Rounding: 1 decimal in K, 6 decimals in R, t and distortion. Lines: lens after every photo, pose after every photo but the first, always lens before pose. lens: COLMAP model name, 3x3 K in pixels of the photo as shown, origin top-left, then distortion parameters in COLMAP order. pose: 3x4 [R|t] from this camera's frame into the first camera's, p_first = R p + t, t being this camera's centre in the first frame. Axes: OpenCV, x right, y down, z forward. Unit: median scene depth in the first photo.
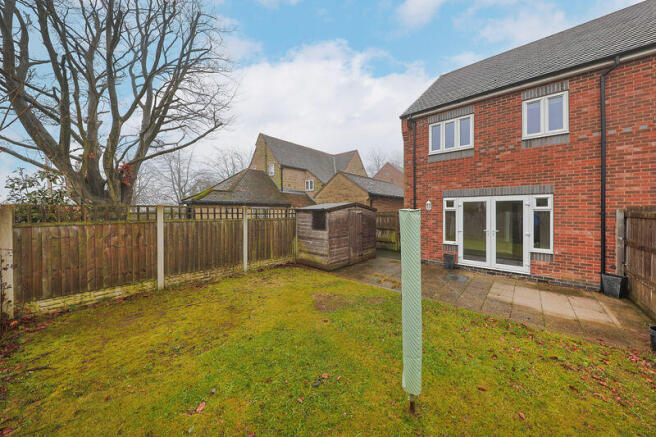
lens RADIAL K [[217.8, 0, 351.3], [0, 217.8, 214.3], [0, 0, 1]] dist [0.000174, -0.000042]
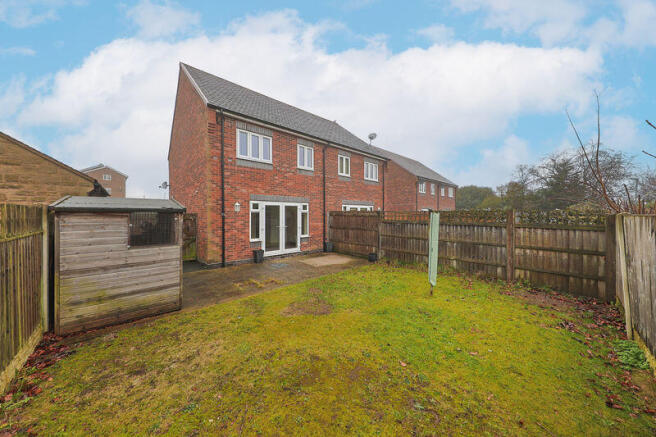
lens RADIAL K [[207.9, 0, 327.2], [0, 207.9, 213.8], [0, 0, 1]] dist [0.000369, 0.000009]
pose [[0.180352, -0.004824, 0.983590, -0.612624], [0.011195, 0.999933, 0.002851, -0.007997], [-0.983539, 0.010497, 0.180394, 0.472001]]
